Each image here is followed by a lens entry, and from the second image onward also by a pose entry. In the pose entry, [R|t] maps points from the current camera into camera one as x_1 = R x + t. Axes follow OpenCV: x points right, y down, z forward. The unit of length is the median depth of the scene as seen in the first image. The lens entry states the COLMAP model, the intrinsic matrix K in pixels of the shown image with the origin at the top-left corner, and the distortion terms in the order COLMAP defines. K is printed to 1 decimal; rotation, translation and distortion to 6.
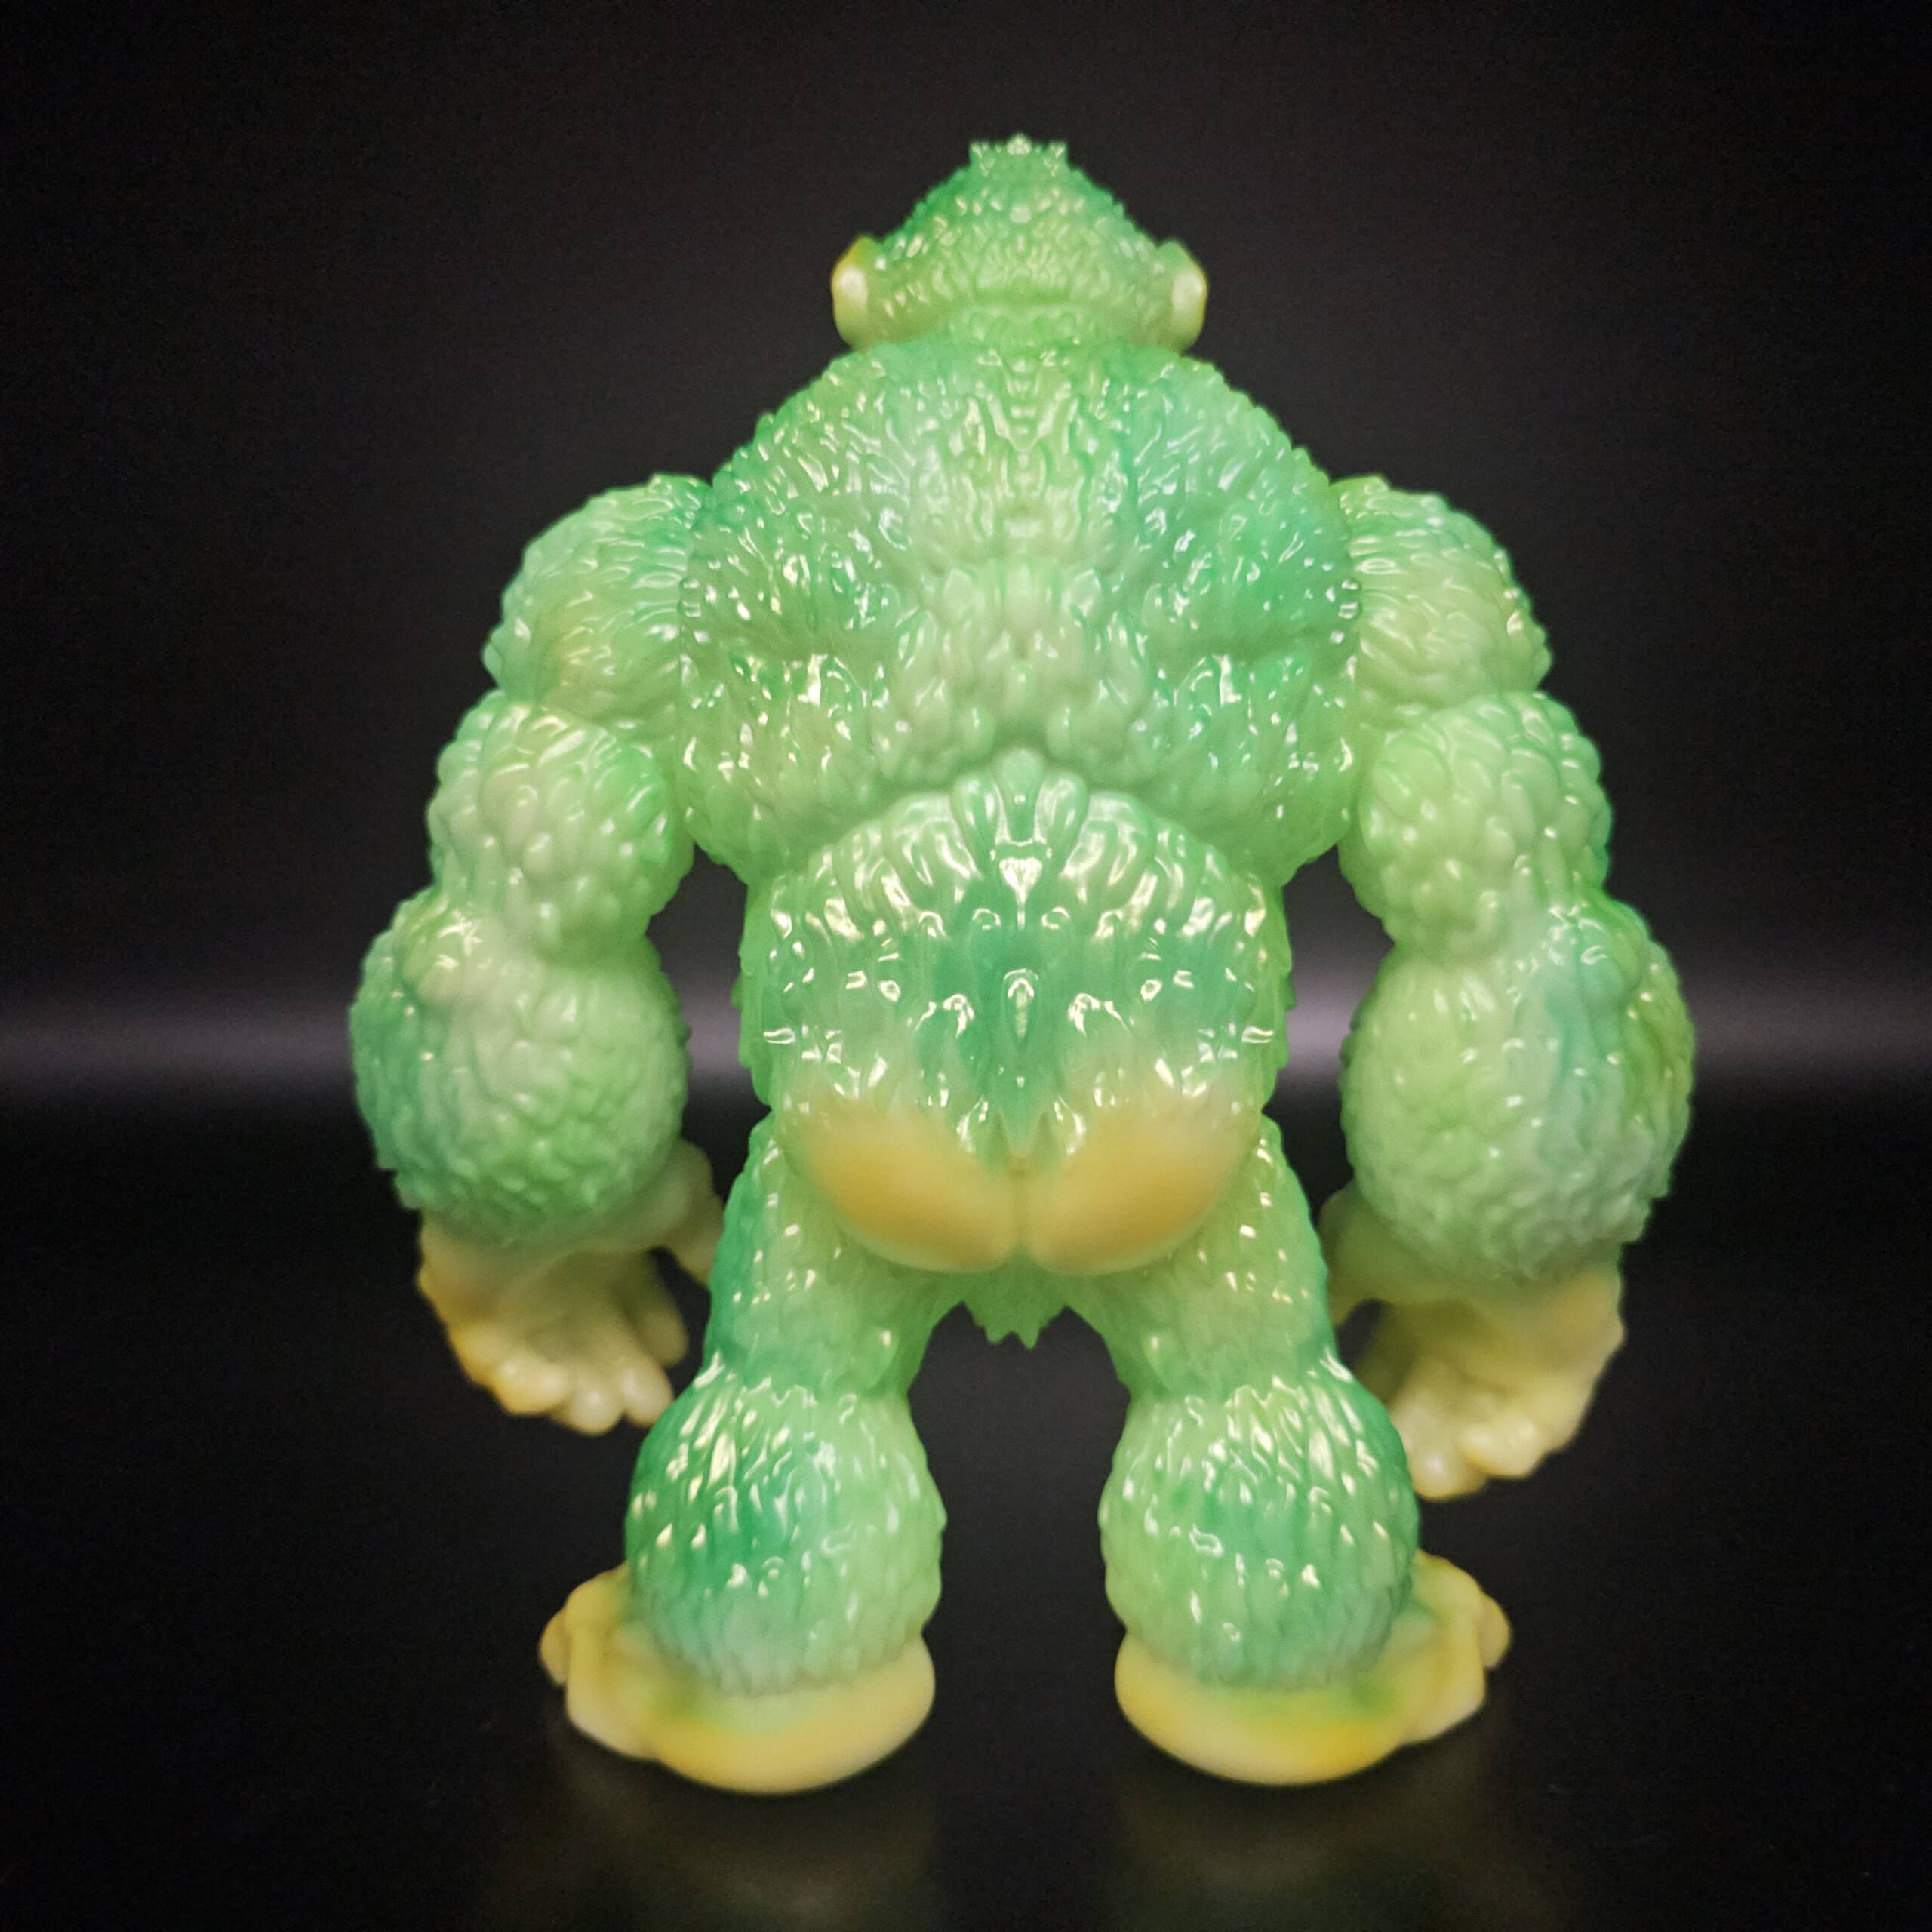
lens RADIAL K [[1743.4, 0, 966.7], [0, 1743.4, 942.7], [0, 0, 1]] dist [0.001049, -0.008730]
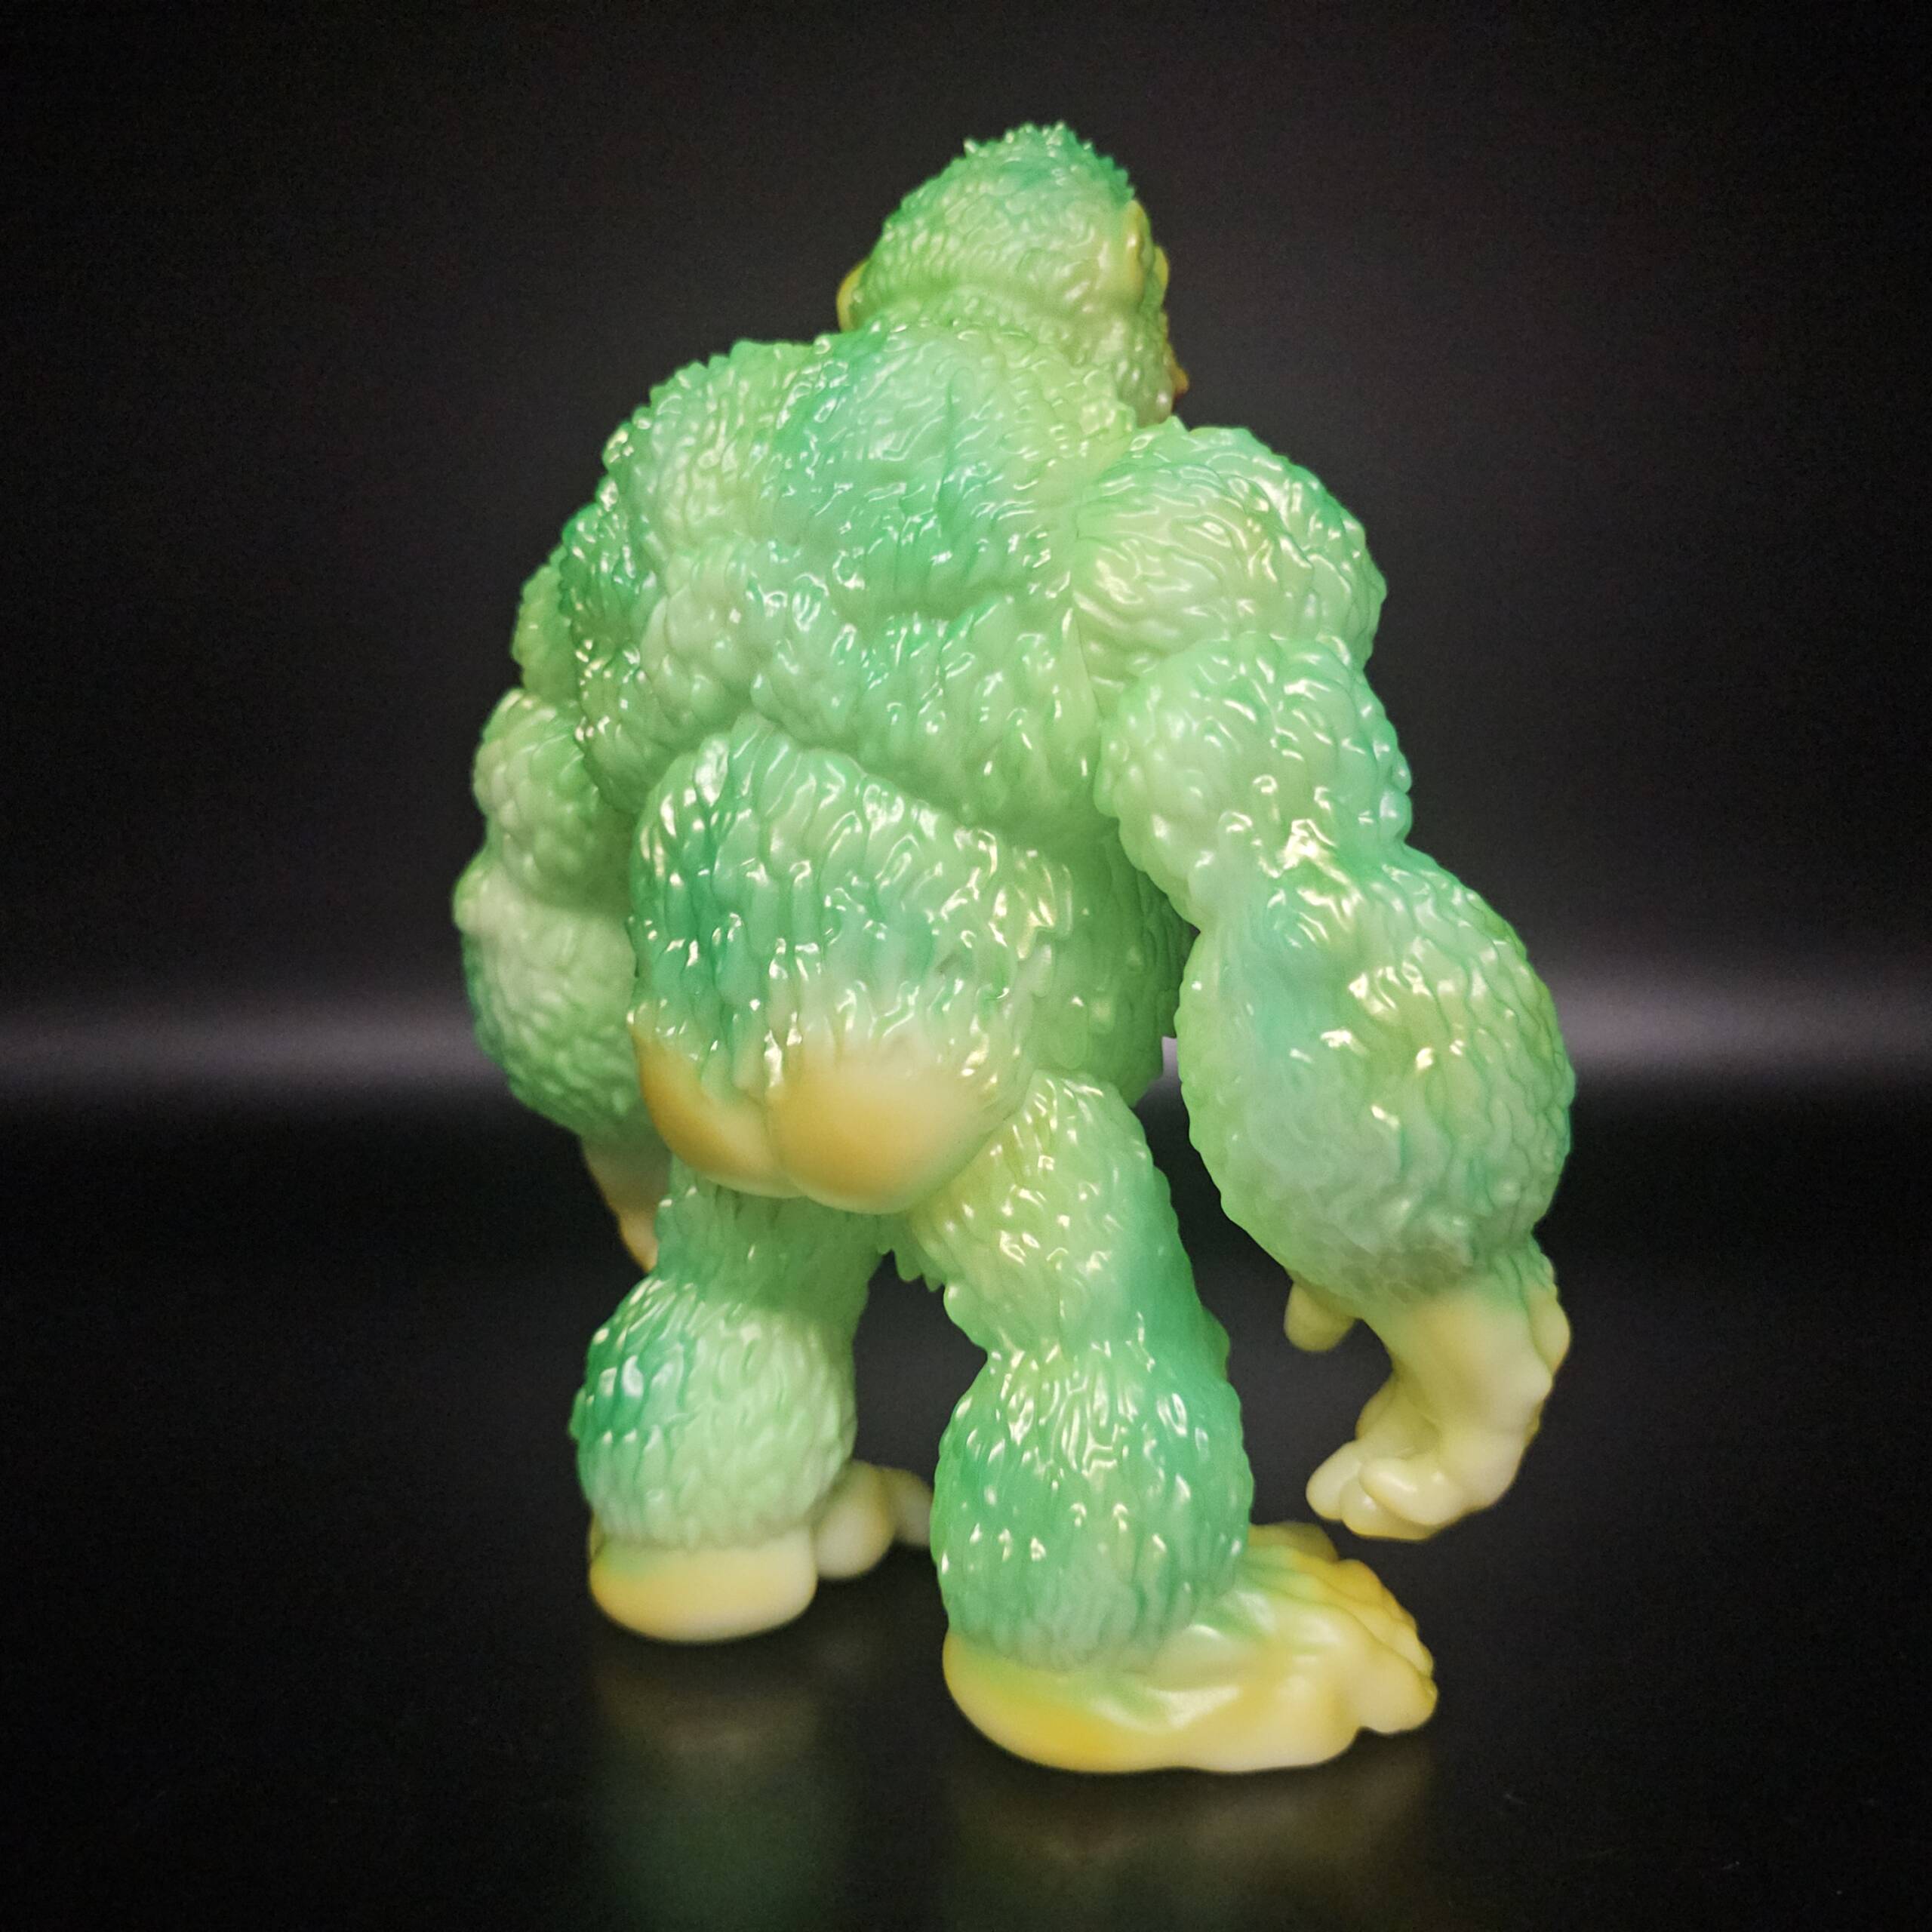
lens RADIAL K [[1743.4, 0, 966.7], [0, 1743.4, 942.7], [0, 0, 1]] dist [0.001049, -0.008730]
pose [[0.847055, 0.040076, -0.529992, 0.642351], [-0.042866, 0.999056, 0.007034, 0.017320], [0.529774, 0.016760, 0.847973, 0.131929]]
